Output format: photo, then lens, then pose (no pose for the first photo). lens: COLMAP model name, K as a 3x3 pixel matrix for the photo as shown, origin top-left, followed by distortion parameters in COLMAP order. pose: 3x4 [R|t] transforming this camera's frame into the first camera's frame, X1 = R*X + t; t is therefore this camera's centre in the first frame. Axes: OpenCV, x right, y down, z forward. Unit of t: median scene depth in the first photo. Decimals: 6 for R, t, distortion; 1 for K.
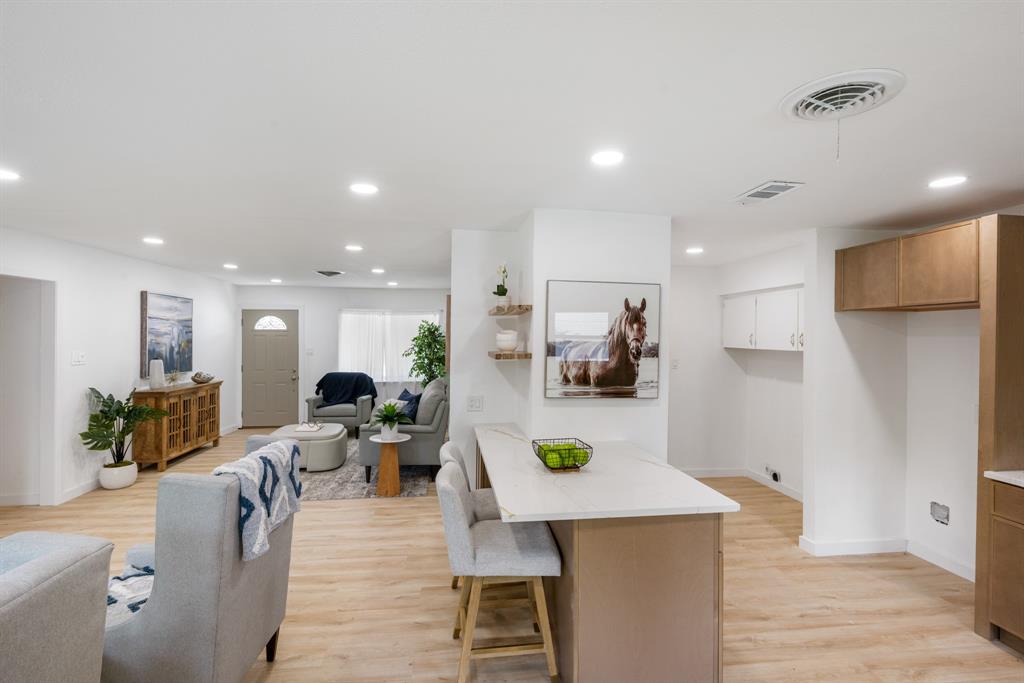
lens RADIAL K [[479.1, 0, 510.5], [0, 479.1, 339.8], [0, 0, 1]] dist [-0.001918, -0.000021]
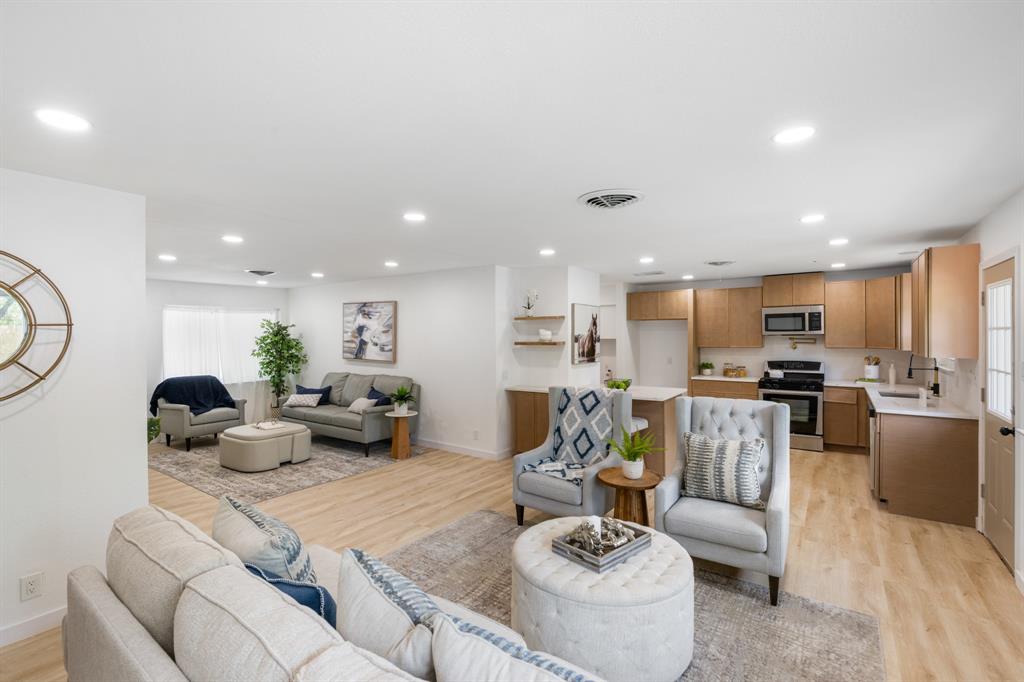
lens RADIAL K [[466.5, 0, 511.1], [0, 466.5, 339.1], [0, 0, 1]] dist [0.001224, -0.000027]
pose [[0.673473, -0.020125, 0.738938, -0.977152], [0.016091, 0.999792, 0.012563, -0.005211], [-0.739036, 0.003429, 0.673657, -0.053354]]
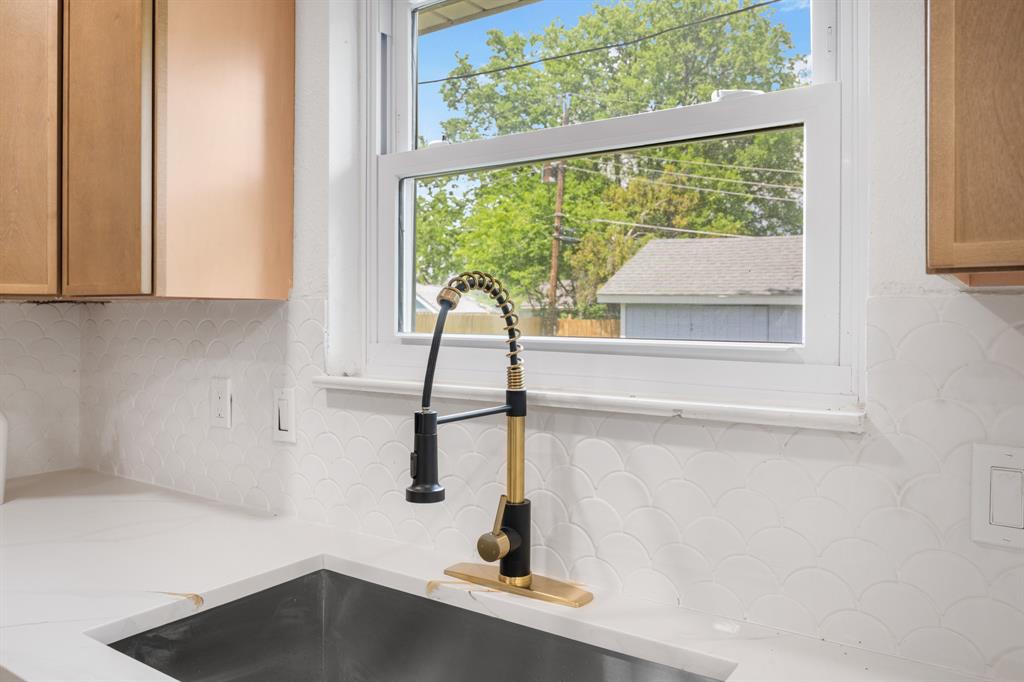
lens RADIAL K [[738.3, 0, 509.3], [0, 738.3, 320.6], [0, 0, 1]] dist [-0.000532, -0.000199]
pose [[-0.741253, -0.011104, 0.671134, 0.256859], [-0.006623, 0.999935, 0.009230, 0.059232], [-0.671193, 0.002397, -0.741279, 0.128375]]
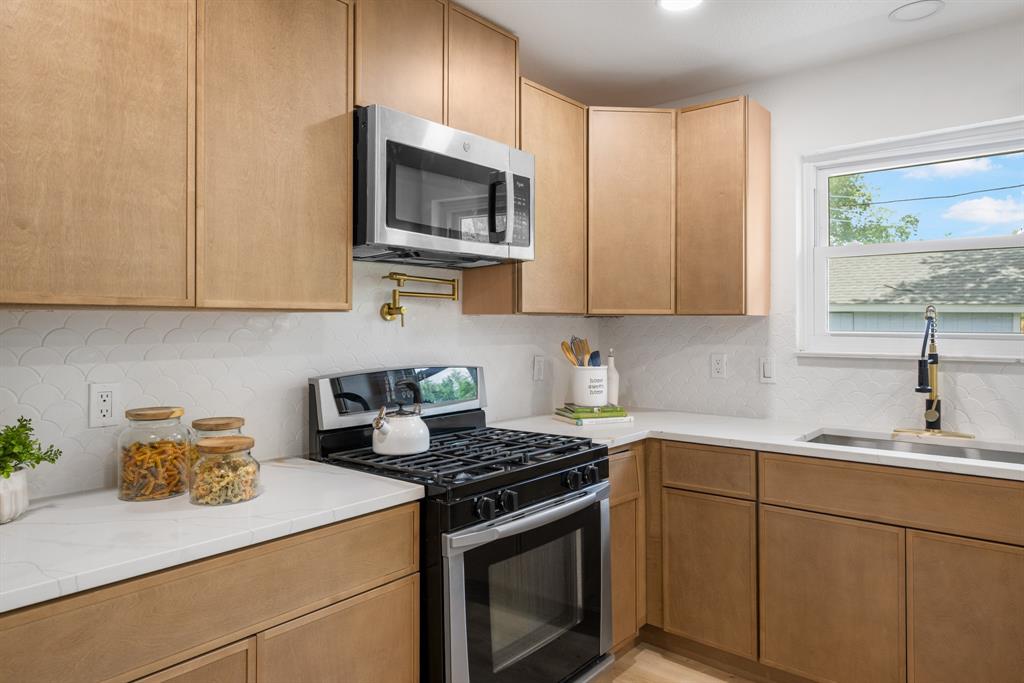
lens RADIAL K [[647.6, 0, 508.9], [0, 647.6, 323.7], [0, 0, 1]] dist [-0.002258, -0.001104]
pose [[-0.674740, -0.004871, 0.738039, 0.265294], [-0.001112, 0.999984, 0.005584, 0.058073], [-0.738055, 0.002947, -0.674734, 0.544597]]
